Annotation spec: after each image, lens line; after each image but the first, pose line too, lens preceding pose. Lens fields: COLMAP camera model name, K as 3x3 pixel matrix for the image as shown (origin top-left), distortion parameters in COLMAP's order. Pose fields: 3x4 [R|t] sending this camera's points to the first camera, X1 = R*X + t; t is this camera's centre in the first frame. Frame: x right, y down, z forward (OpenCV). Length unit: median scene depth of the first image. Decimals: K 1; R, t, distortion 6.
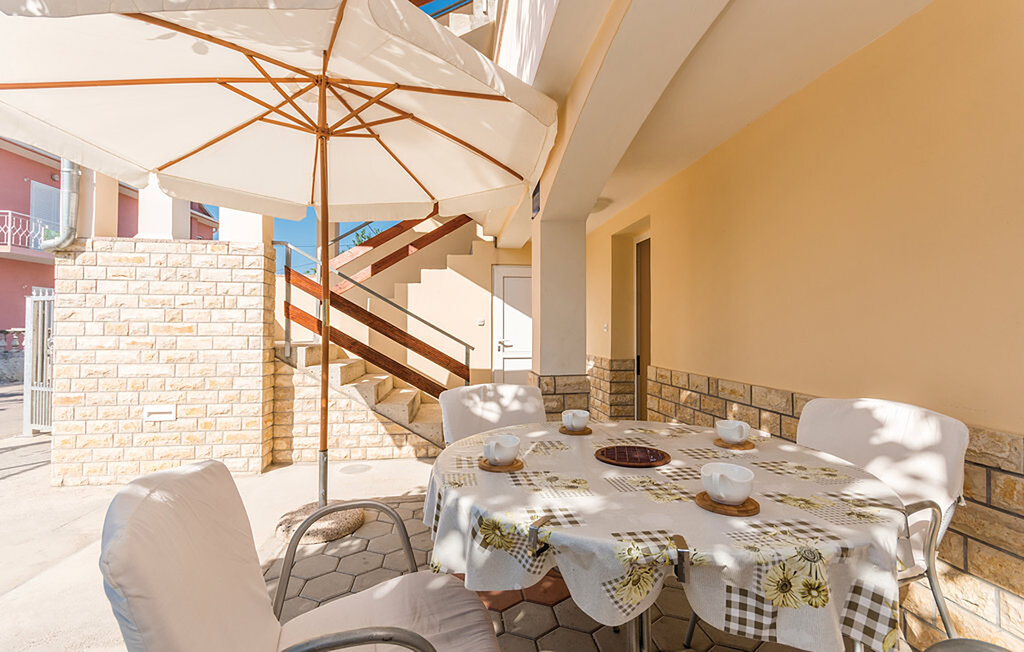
lens RADIAL K [[450.5, 0, 513.7], [0, 450.5, 328.6], [0, 0, 1]] dist [0.002207, 0.000275]
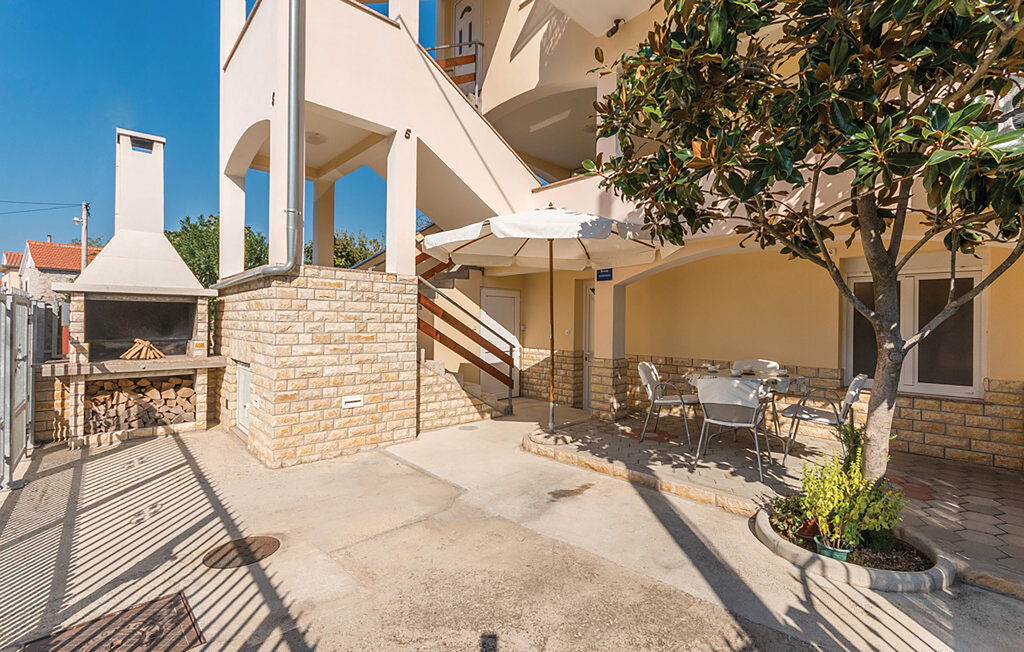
lens RADIAL K [[450.5, 0, 513.7], [0, 450.5, 328.6], [0, 0, 1]] dist [0.002207, 0.000275]
pose [[0.824017, -0.002387, 0.566559, -1.145230], [-0.009549, 0.999791, 0.018101, -0.055182], [-0.566484, -0.020325, 0.823822, -0.347722]]
